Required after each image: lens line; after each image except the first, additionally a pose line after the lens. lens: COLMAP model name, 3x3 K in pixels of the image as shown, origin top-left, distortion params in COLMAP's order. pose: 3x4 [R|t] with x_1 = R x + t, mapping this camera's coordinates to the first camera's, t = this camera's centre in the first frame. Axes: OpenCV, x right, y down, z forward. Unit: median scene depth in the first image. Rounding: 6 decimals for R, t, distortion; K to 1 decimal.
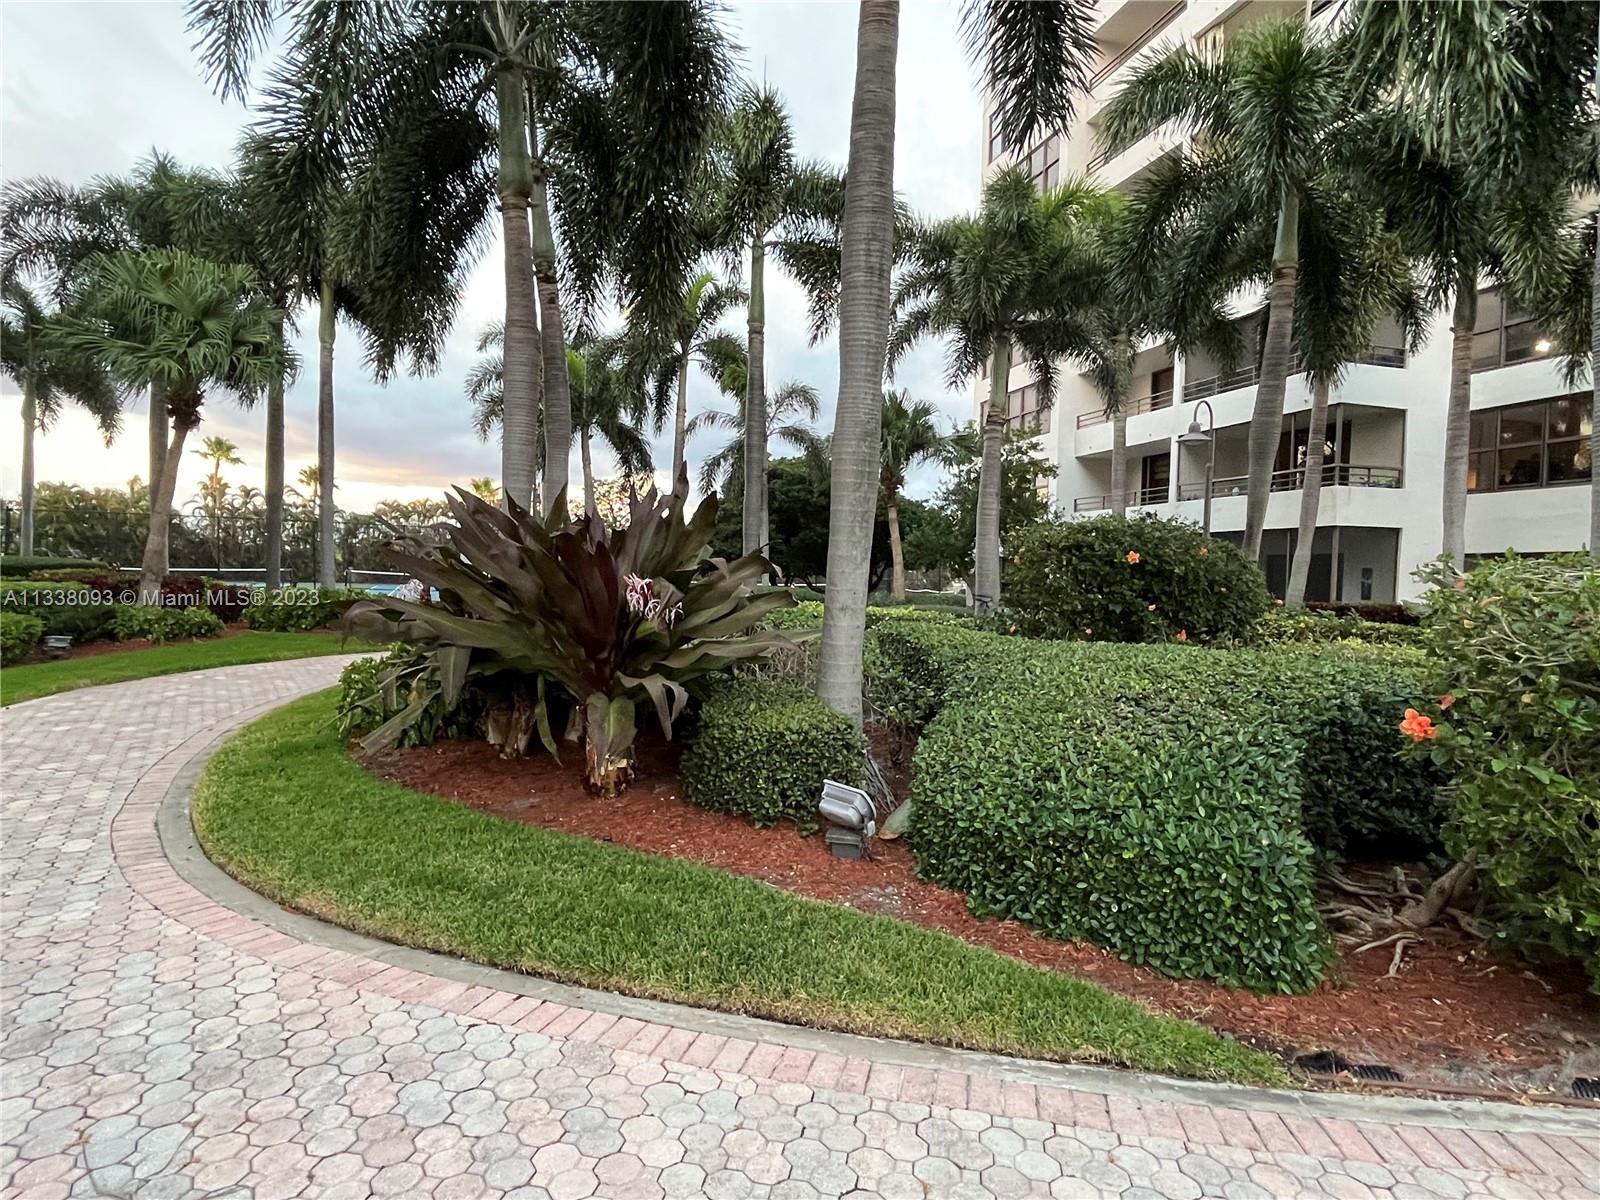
lens RADIAL K [[891.9, 0, 800.0], [0, 891.9, 600.0], [0, 0, 1]] dist [-0.001128, -0.000560]
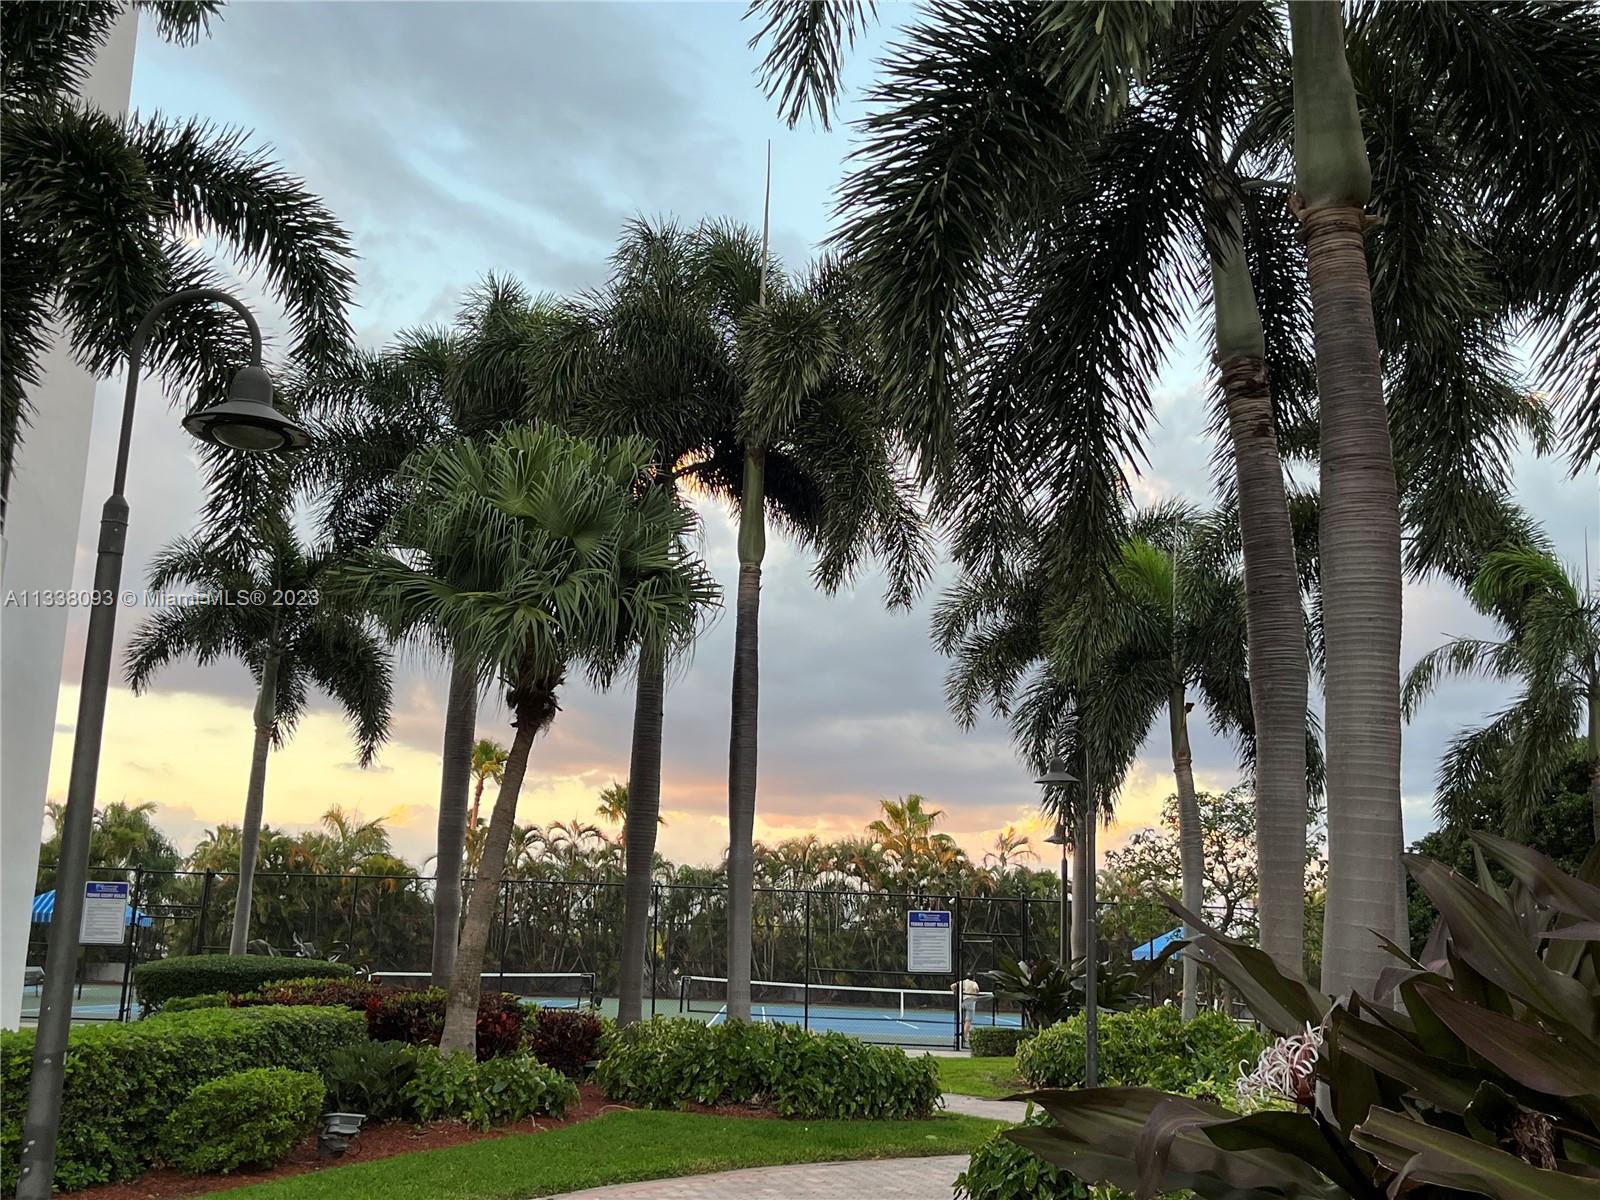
lens RADIAL K [[1770.9, 0, 800.0], [0, 1770.9, 600.0], [0, 0, 1]] dist [0.041856, -0.019161]
pose [[0.927303, -0.071411, -0.367437, -0.096848], [-0.018441, 0.971725, -0.235394, -0.008730], [0.373857, 0.225057, 0.899767, 0.033270]]
